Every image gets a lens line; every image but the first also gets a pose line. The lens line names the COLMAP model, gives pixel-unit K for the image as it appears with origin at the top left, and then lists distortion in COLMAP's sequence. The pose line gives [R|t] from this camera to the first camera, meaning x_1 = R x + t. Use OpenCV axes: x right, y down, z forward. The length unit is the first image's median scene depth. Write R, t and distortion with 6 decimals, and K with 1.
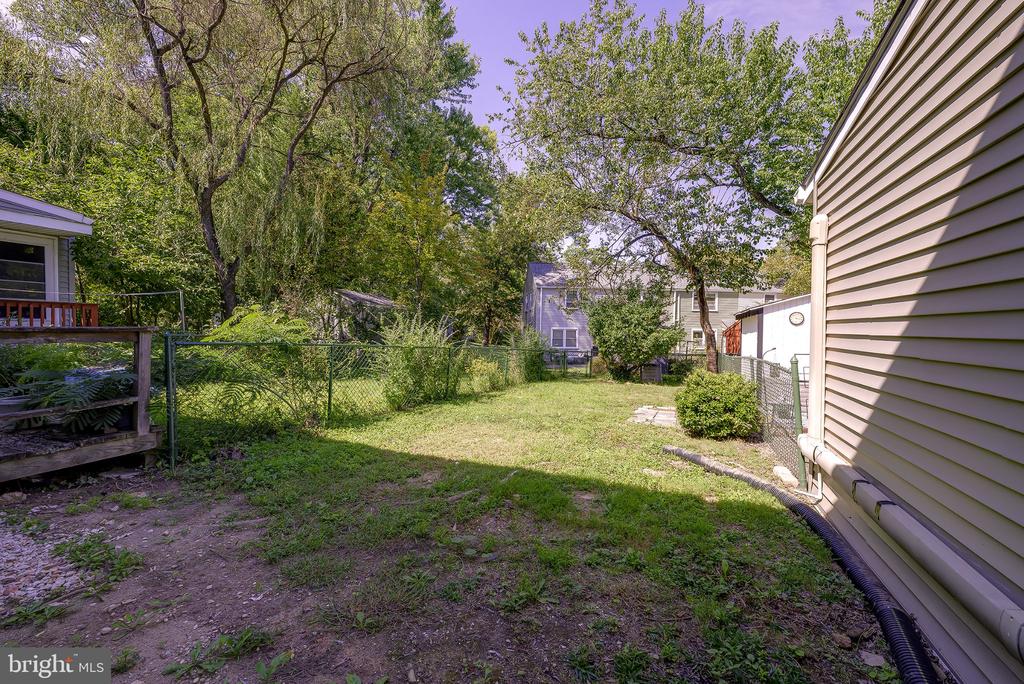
lens RADIAL K [[404.7, 0, 522.3], [0, 404.7, 336.4], [0, 0, 1]] dist [0.000440, 0.000051]
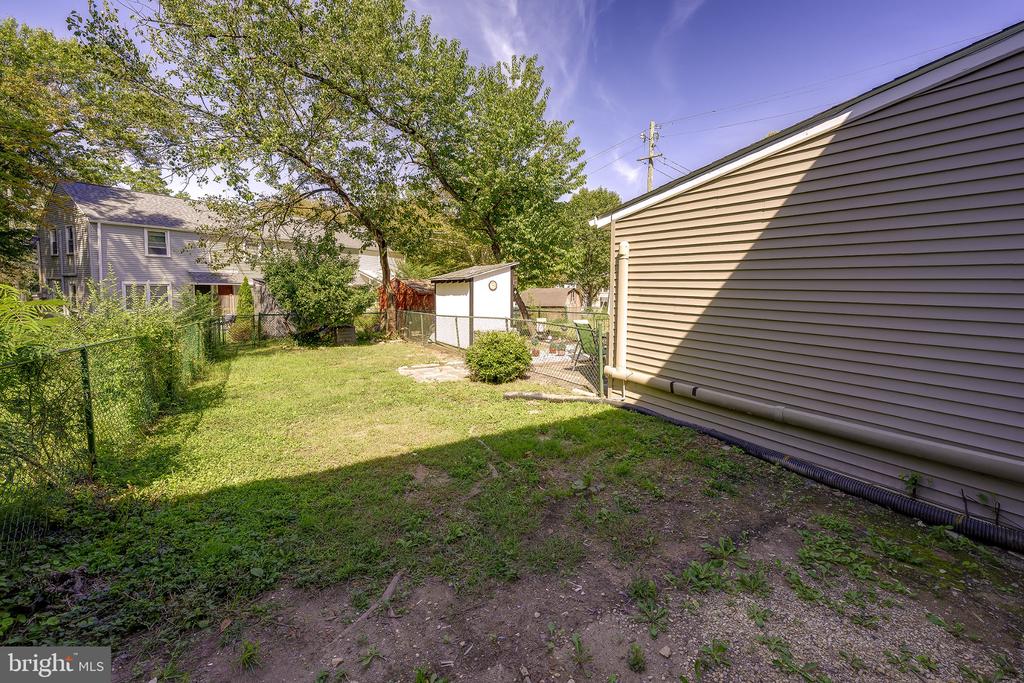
lens RADIAL K [[414.4, 0, 508.4], [0, 414.4, 321.8], [0, 0, 1]] dist [0.000340, 0.000084]
pose [[0.591804, -0.075903, 0.802501, -0.727330], [0.006603, 0.995980, 0.089333, -0.080593], [-0.806055, -0.047569, 0.589926, 0.233850]]
